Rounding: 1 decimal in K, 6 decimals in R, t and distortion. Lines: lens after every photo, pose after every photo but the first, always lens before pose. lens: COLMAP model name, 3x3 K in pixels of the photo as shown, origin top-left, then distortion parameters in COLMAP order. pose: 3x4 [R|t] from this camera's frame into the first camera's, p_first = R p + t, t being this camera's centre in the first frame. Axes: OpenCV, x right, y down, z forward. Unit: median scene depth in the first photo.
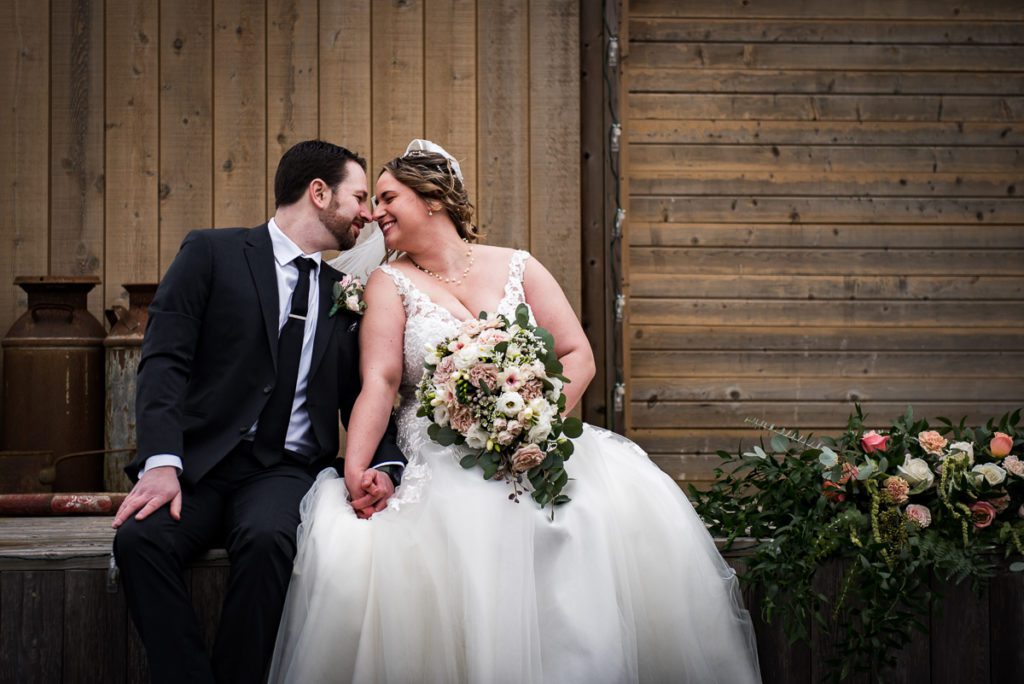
lens RADIAL K [[2041.1, 0, 516.3], [0, 2041.1, 305.4], [0, 0, 1]] dist [0.055085, 0.000000]
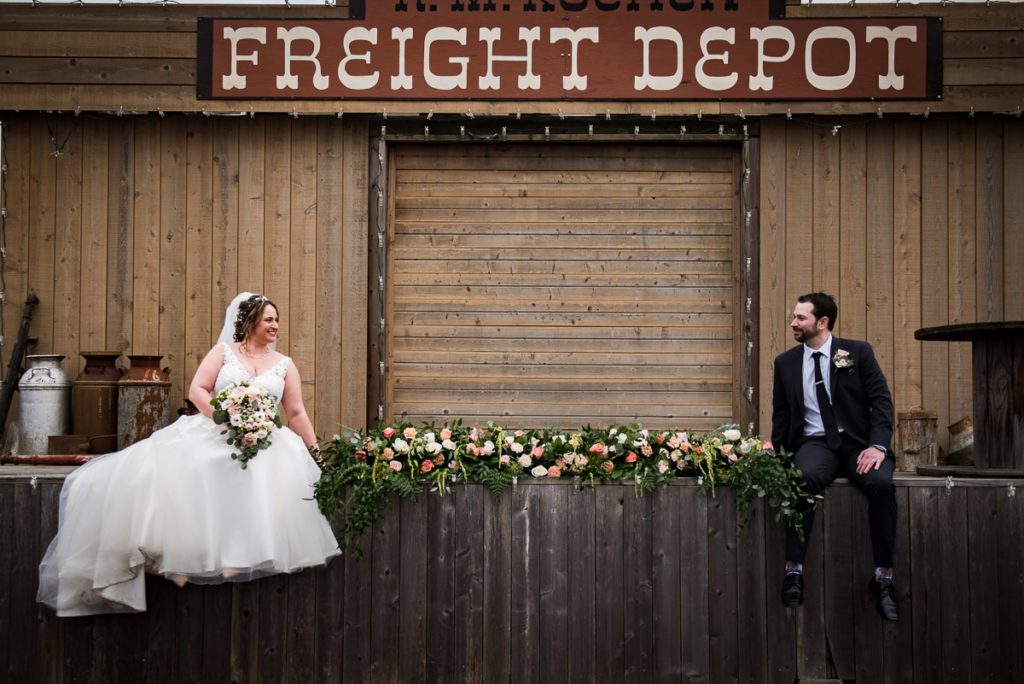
lens RADIAL K [[1255.8, 0, 506.3], [0, 1255.8, 376.0], [0, 0, 1]] dist [0.013044, 0.000000]
pose [[0.995683, 0.006439, -0.092600, 0.278159], [-0.005171, 0.999890, 0.013928, -0.008402], [0.092679, -0.013389, 0.995606, -0.211055]]
